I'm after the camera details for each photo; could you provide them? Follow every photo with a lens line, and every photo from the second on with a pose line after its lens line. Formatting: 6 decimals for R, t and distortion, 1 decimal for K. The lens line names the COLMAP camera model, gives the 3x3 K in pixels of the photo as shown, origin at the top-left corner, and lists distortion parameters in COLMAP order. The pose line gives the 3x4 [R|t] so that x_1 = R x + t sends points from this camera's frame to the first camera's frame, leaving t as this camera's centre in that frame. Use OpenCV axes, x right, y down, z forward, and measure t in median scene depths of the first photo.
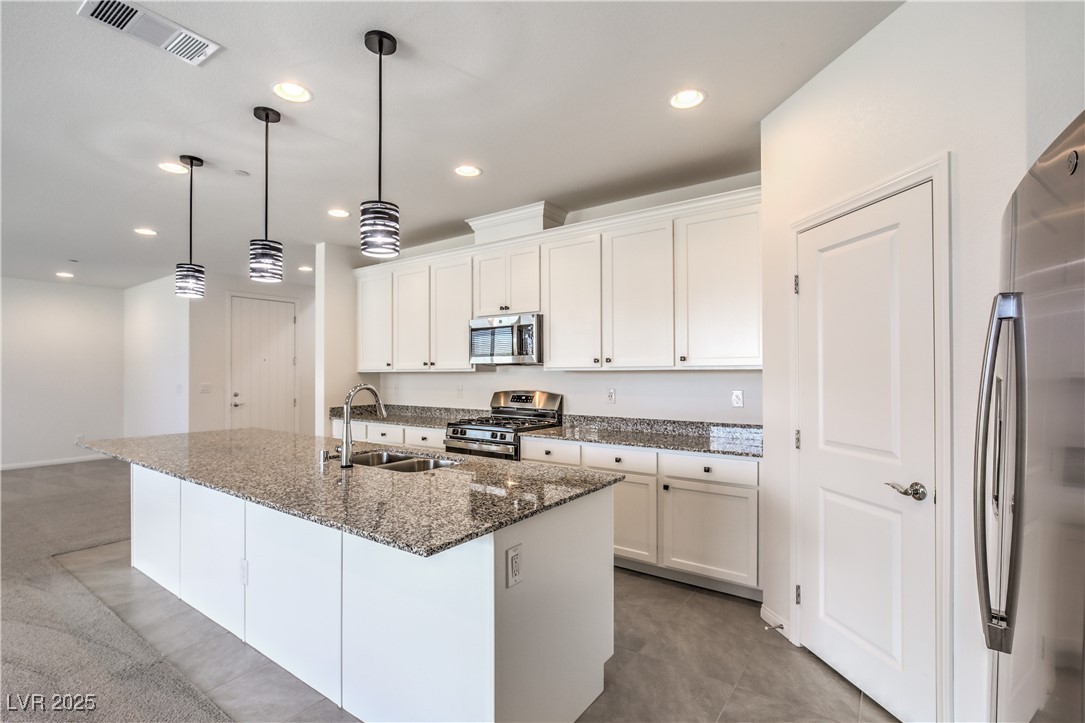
lens RADIAL K [[497.0, 0, 544.2], [0, 497.0, 368.0], [0, 0, 1]] dist [-0.022756, 0.008203]
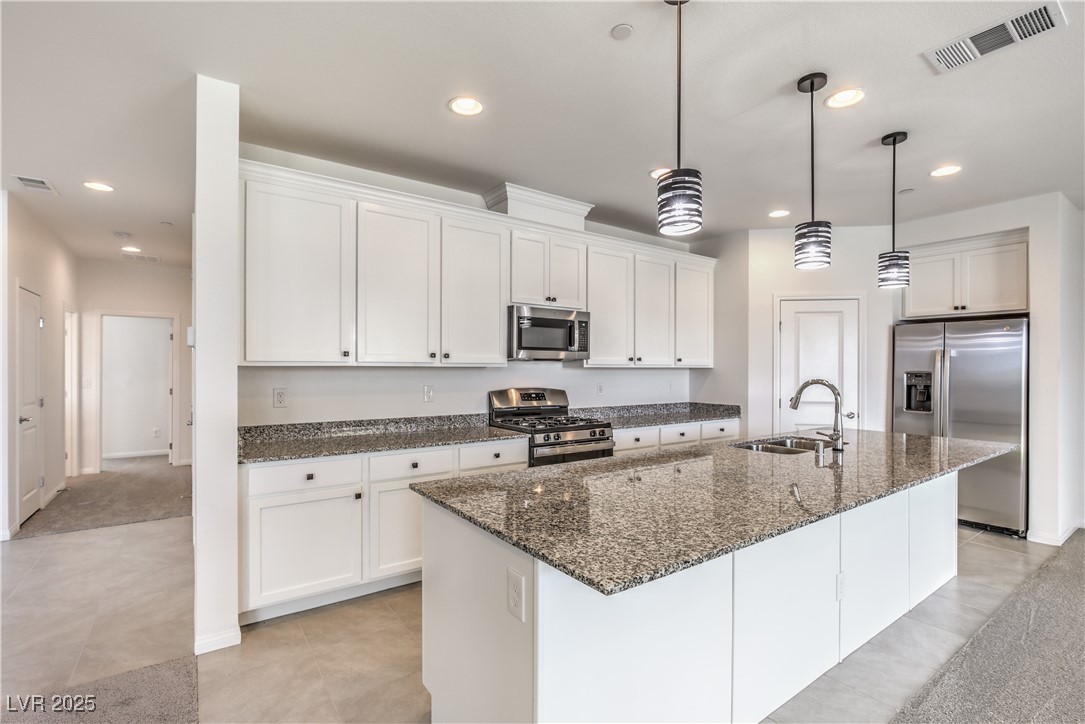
lens RADIAL K [[497.0, 0, 544.2], [0, 497.0, 368.5], [0, 0, 1]] dist [-0.022756, 0.008203]
pose [[0.323657, 0.004937, 0.946162, -0.861449], [-0.013211, 0.999912, -0.000698, 0.008888], [-0.946082, -0.012274, 0.323694, 0.636580]]
